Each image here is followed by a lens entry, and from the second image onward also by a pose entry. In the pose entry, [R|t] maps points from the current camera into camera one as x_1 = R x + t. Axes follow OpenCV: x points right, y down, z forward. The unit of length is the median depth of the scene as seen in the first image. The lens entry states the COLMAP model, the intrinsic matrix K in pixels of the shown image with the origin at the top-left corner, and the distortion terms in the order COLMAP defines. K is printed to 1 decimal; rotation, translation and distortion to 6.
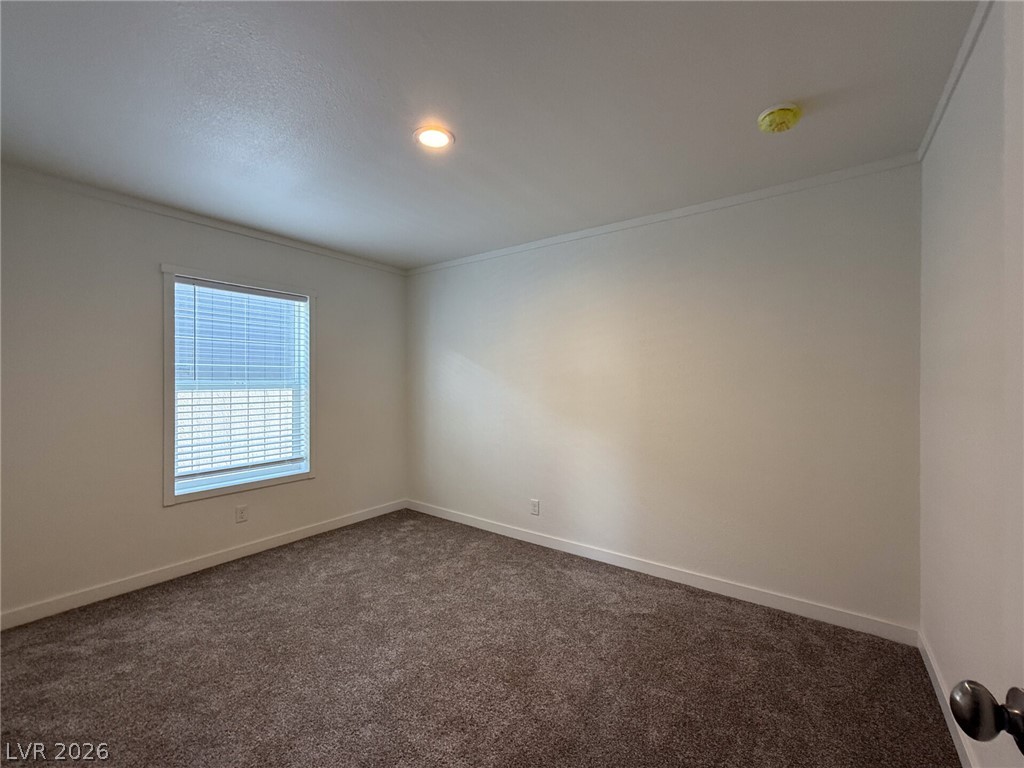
lens RADIAL K [[420.4, 0, 508.5], [0, 420.4, 379.9], [0, 0, 1]] dist [0.000333, -0.001719]
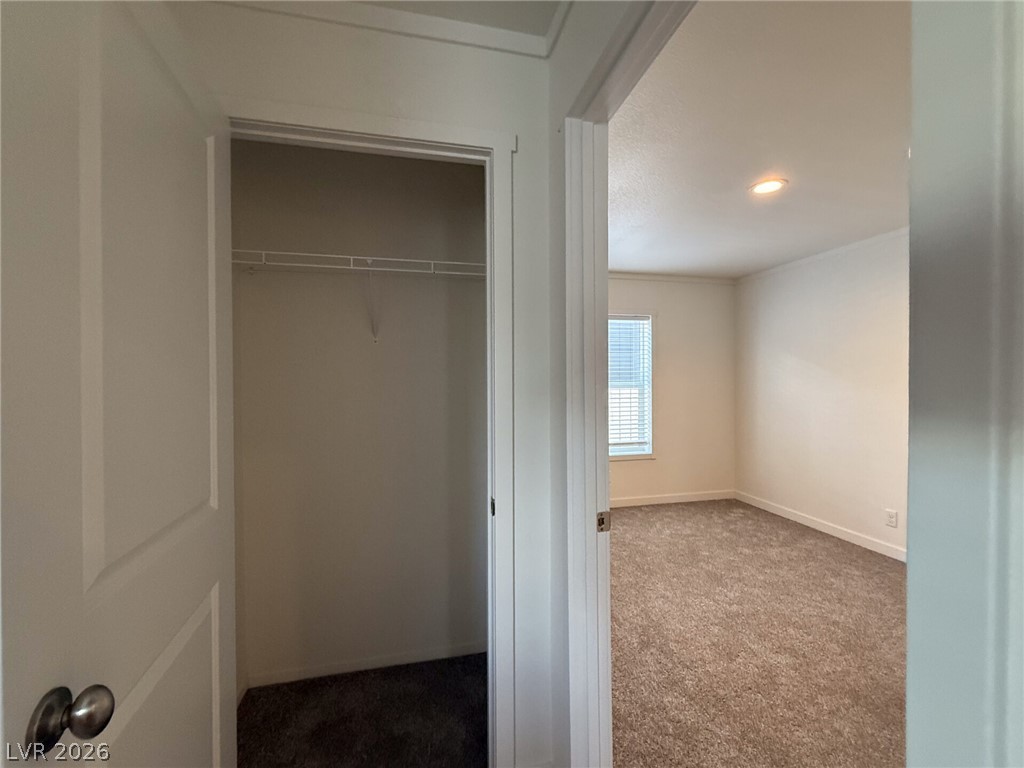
lens RADIAL K [[420.4, 0, 507.9], [0, 420.4, 383.2], [0, 0, 1]] dist [0.000333, -0.001719]
pose [[0.754941, -0.000075, -0.655793, 0.038615], [0.006944, 0.999945, 0.007880, -0.008880], [0.655756, -0.010503, 0.754899, -0.296564]]
